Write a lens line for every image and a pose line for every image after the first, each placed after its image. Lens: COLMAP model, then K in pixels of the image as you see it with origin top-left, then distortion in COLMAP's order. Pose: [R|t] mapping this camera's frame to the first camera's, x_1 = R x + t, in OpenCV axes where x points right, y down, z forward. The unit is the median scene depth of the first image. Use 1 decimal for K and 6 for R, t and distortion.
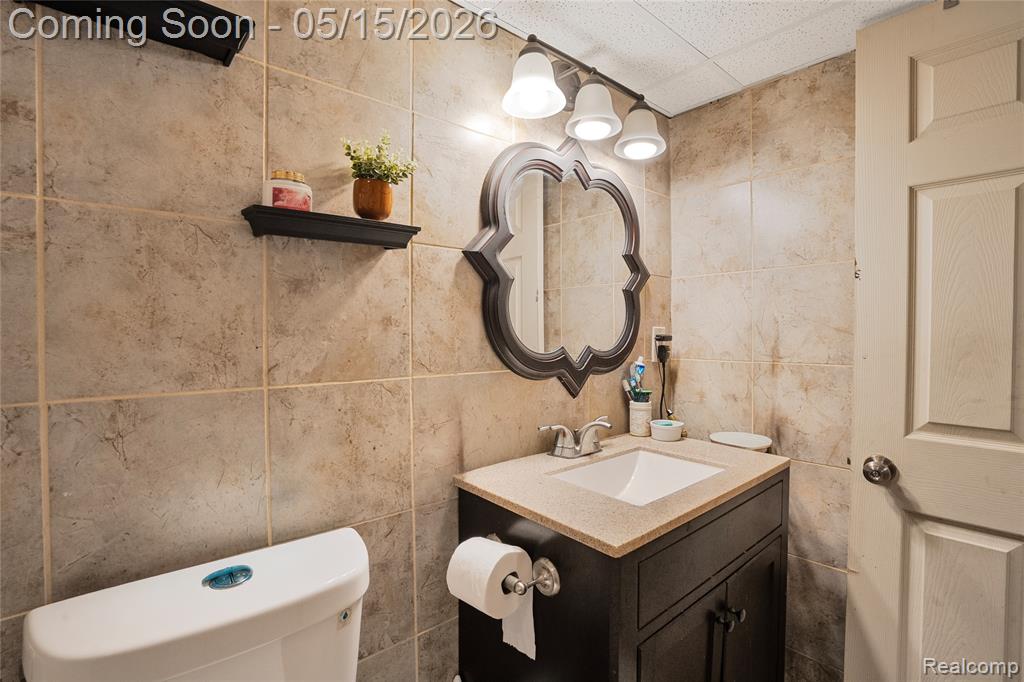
lens RADIAL K [[468.1, 0, 511.6], [0, 468.1, 335.6], [0, 0, 1]] dist [-0.052556, 0.022667]
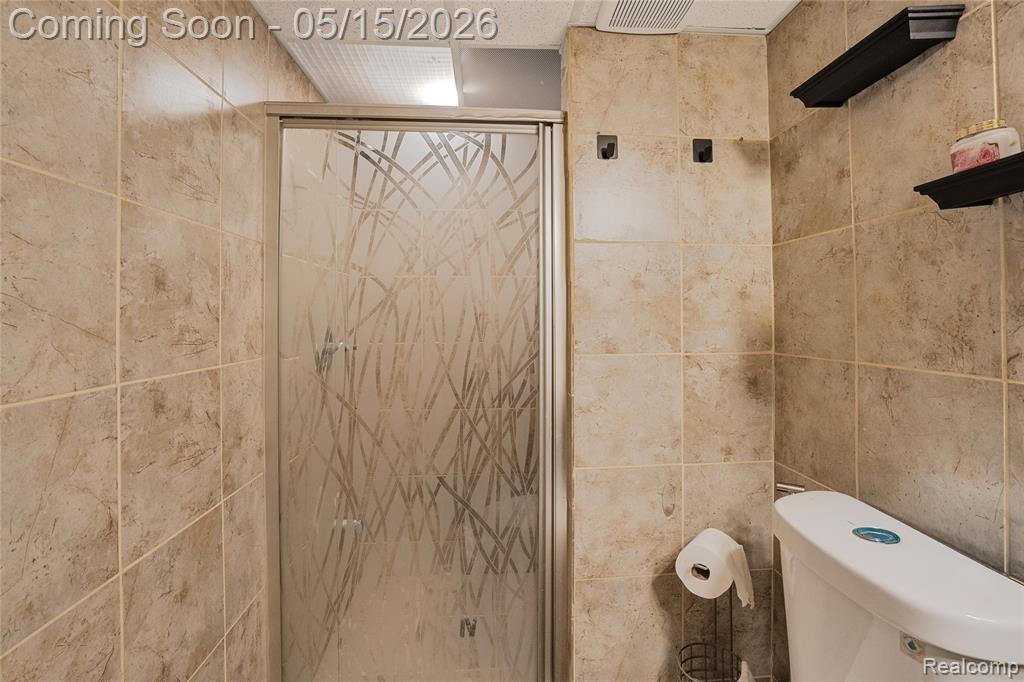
lens RADIAL K [[480.8, 0, 517.8], [0, 480.8, 309.5], [0, 0, 1]] dist [-0.055812, 0.020041]
pose [[-0.589947, -0.007239, -0.807409, 0.672656], [0.001962, 0.999944, -0.010399, -0.009032], [0.807439, -0.007719, -0.589900, 0.792655]]
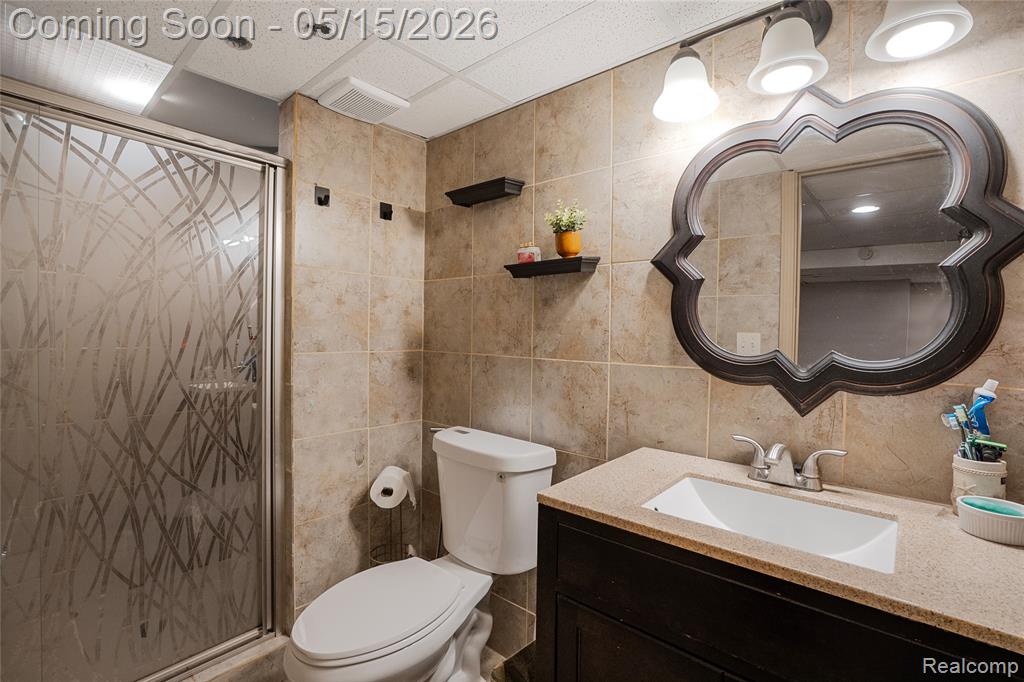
lens RADIAL K [[470.1, 0, 512.6], [0, 470.1, 326.8], [0, 0, 1]] dist [-0.045707, 0.015246]
pose [[0.153113, 0.000953, -0.988208, 1.345783], [-0.024279, 0.999701, -0.002798, -0.005795], [0.987910, 0.024421, 0.153090, 0.636766]]
